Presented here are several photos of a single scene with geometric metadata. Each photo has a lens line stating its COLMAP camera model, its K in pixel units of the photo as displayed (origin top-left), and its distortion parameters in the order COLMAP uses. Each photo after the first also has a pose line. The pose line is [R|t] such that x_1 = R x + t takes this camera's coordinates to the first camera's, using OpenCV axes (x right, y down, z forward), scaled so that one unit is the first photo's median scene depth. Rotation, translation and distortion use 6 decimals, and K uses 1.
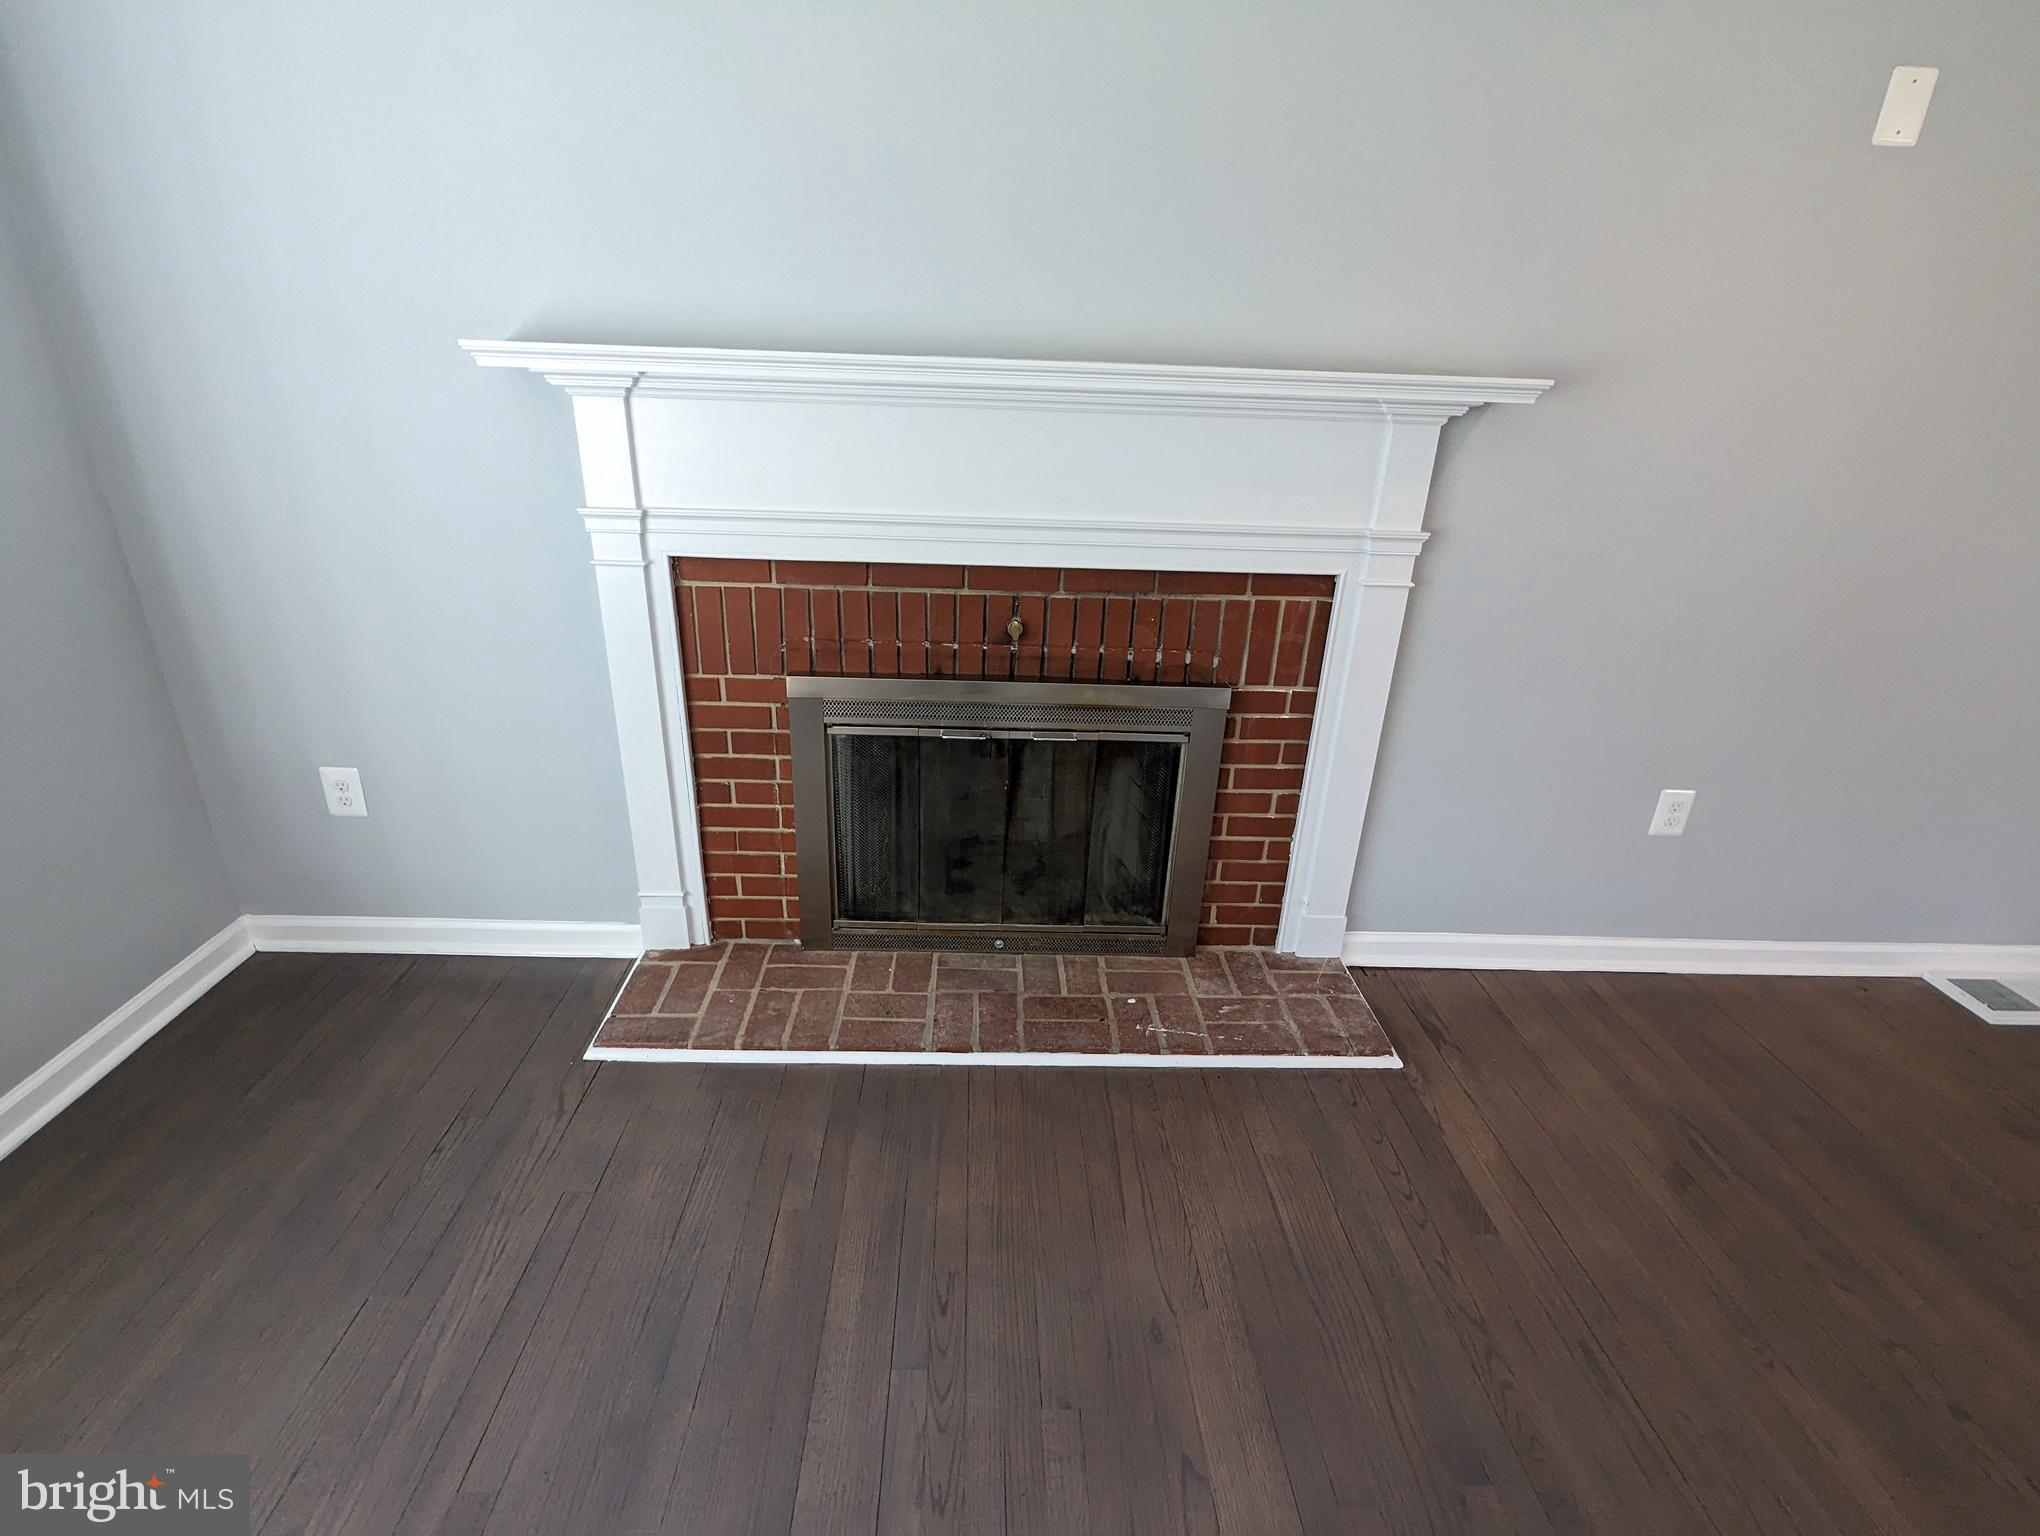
lens RADIAL K [[963.7, 0, 1018.9], [0, 963.7, 768.2], [0, 0, 1]] dist [-0.020903, -0.001133]
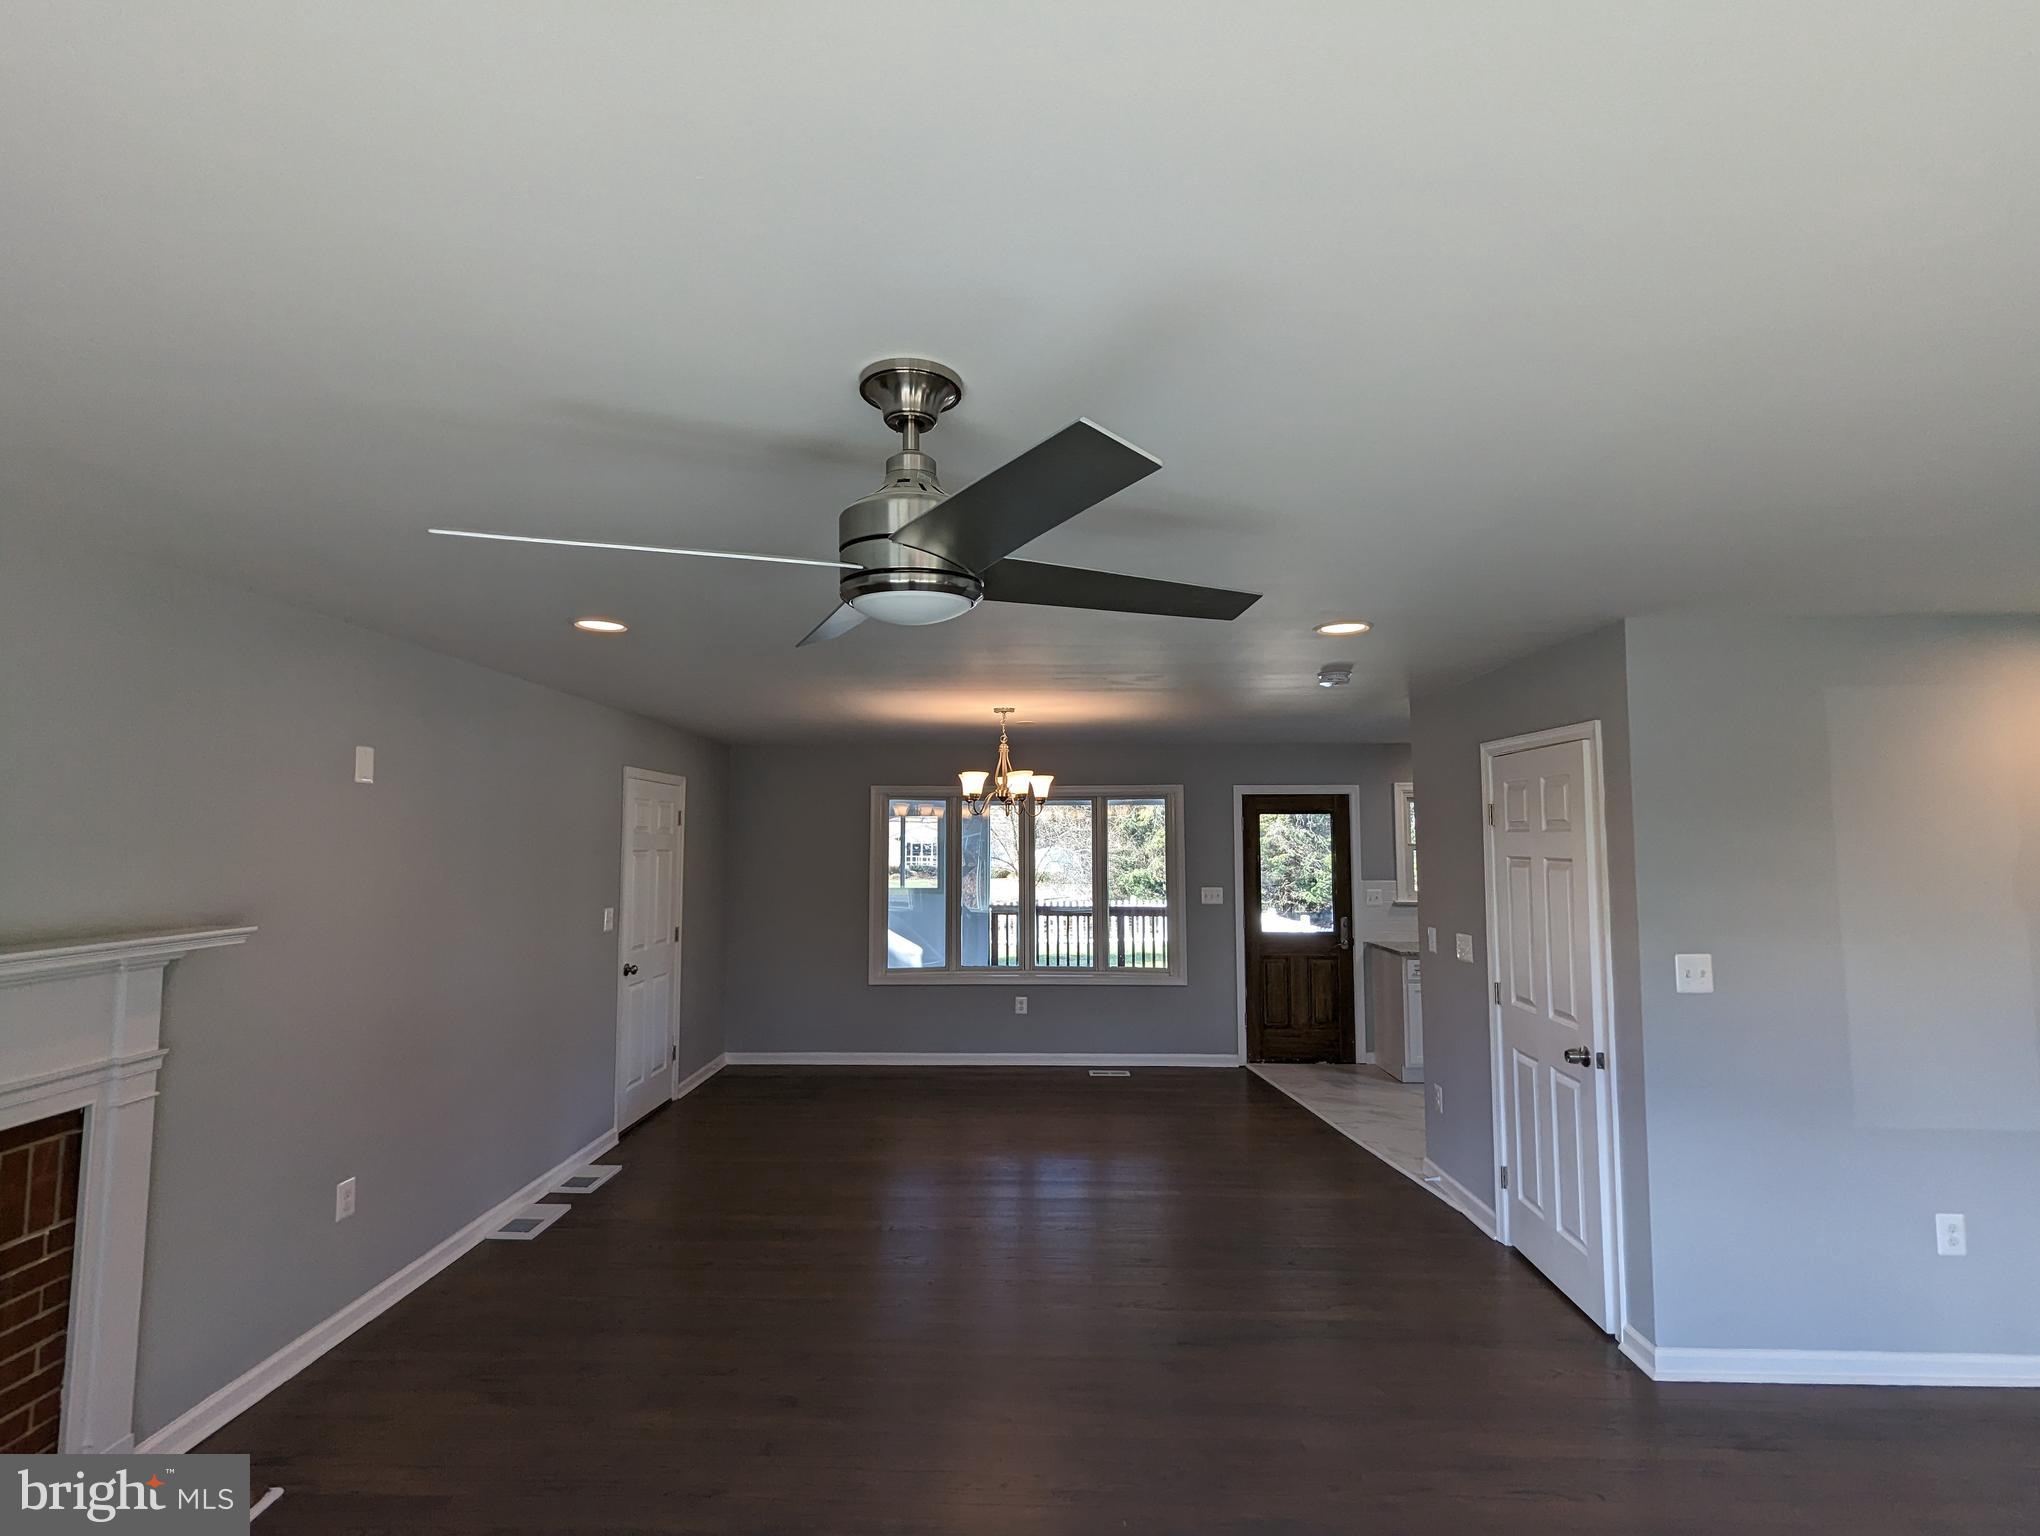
lens RADIAL K [[963.7, 0, 1021.2], [0, 963.7, 761.5], [0, 0, 1]] dist [-0.020903, -0.001133]
pose [[0.026483, 0.044563, 0.998655, -0.728490], [0.416555, 0.907648, -0.051549, -0.052667], [-0.908725, 0.417360, 0.005474, -0.164885]]
